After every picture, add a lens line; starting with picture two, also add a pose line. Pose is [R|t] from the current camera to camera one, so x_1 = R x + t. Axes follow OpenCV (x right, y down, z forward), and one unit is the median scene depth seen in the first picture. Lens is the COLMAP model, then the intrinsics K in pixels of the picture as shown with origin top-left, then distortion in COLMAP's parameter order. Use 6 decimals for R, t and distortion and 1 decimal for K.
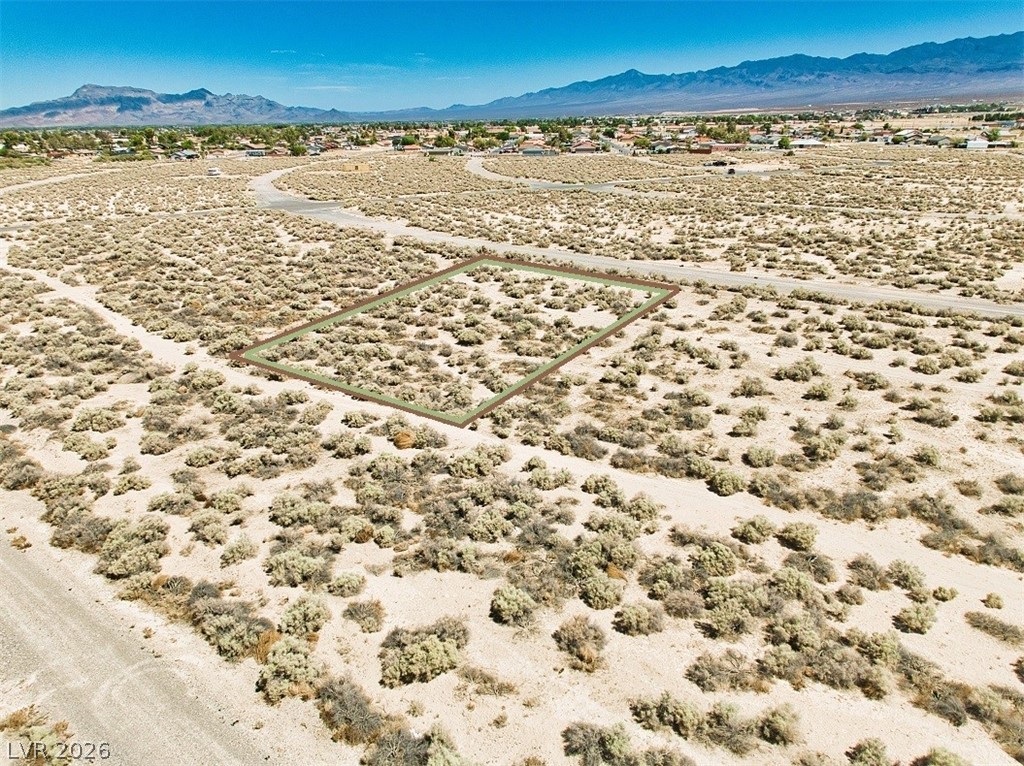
lens RADIAL K [[709.3, 0, 510.8], [0, 709.3, 402.5], [0, 0, 1]] dist [0.024875, -0.037315]
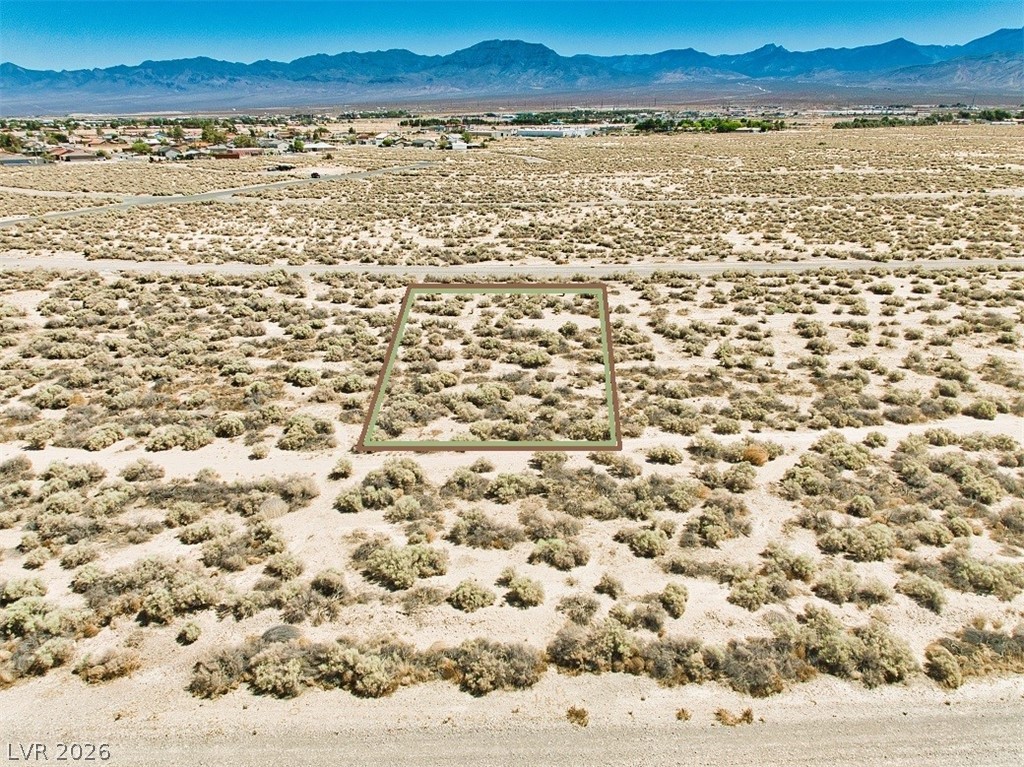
lens RADIAL K [[709.3, 0, 511.4], [0, 709.3, 428.5], [0, 0, 1]] dist [0.024875, -0.037315]
pose [[0.758446, -0.249321, 0.602162, -0.784089], [0.233168, 0.966584, 0.106523, -0.131371], [-0.608599, 0.059613, 0.791236, 0.360649]]
